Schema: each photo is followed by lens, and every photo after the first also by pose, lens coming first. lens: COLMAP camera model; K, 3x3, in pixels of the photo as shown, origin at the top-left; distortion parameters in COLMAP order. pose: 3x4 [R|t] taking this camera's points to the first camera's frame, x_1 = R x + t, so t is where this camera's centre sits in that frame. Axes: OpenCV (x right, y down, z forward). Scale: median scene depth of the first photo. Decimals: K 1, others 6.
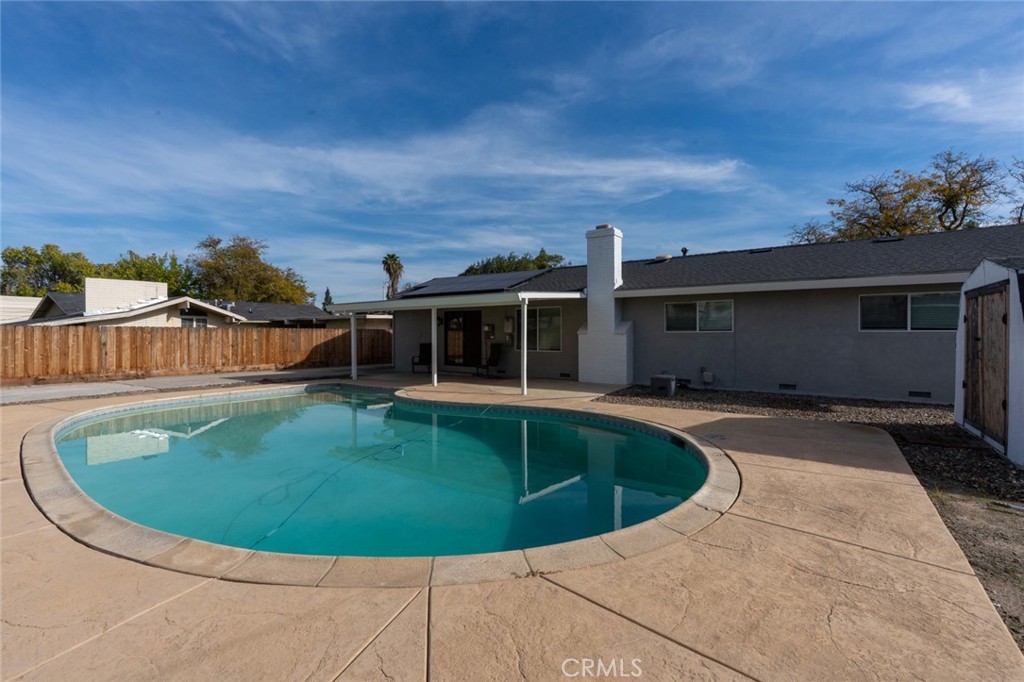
lens RADIAL K [[467.6, 0, 513.8], [0, 467.6, 338.2], [0, 0, 1]] dist [-0.000573, 0.000039]
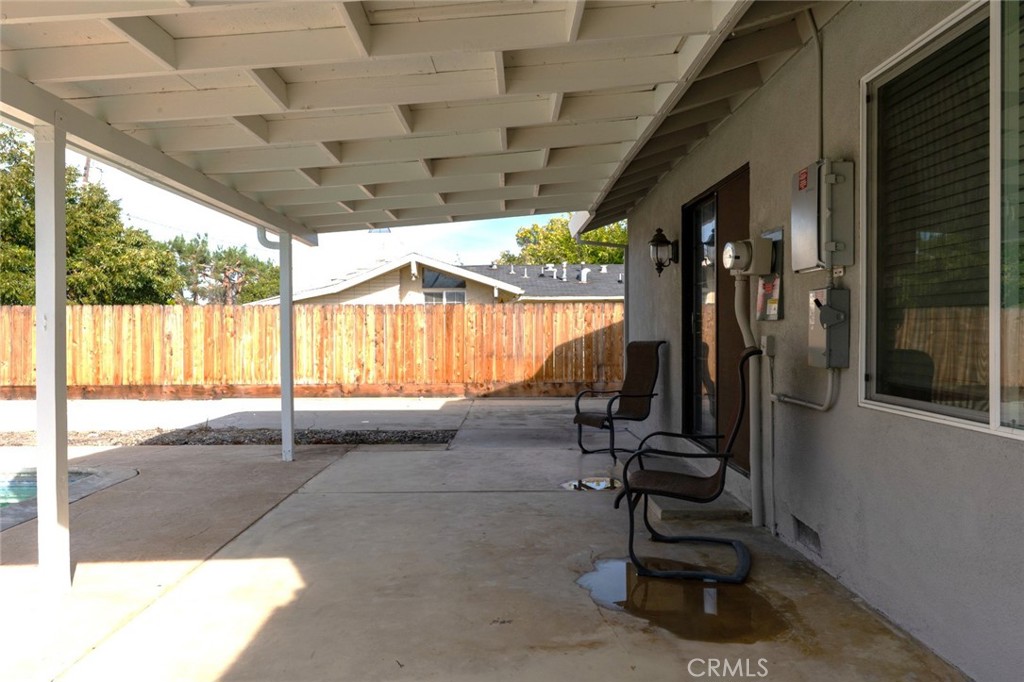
lens RADIAL K [[734.7, 0, 512.7], [0, 734.7, 336.9], [0, 0, 1]] dist [-0.000333, -0.000585]
pose [[0.574552, 0.007431, -0.818434, 0.109008], [-0.001960, 0.999968, 0.007704, 0.004969], [0.818466, -0.002822, 0.574549, 0.729240]]
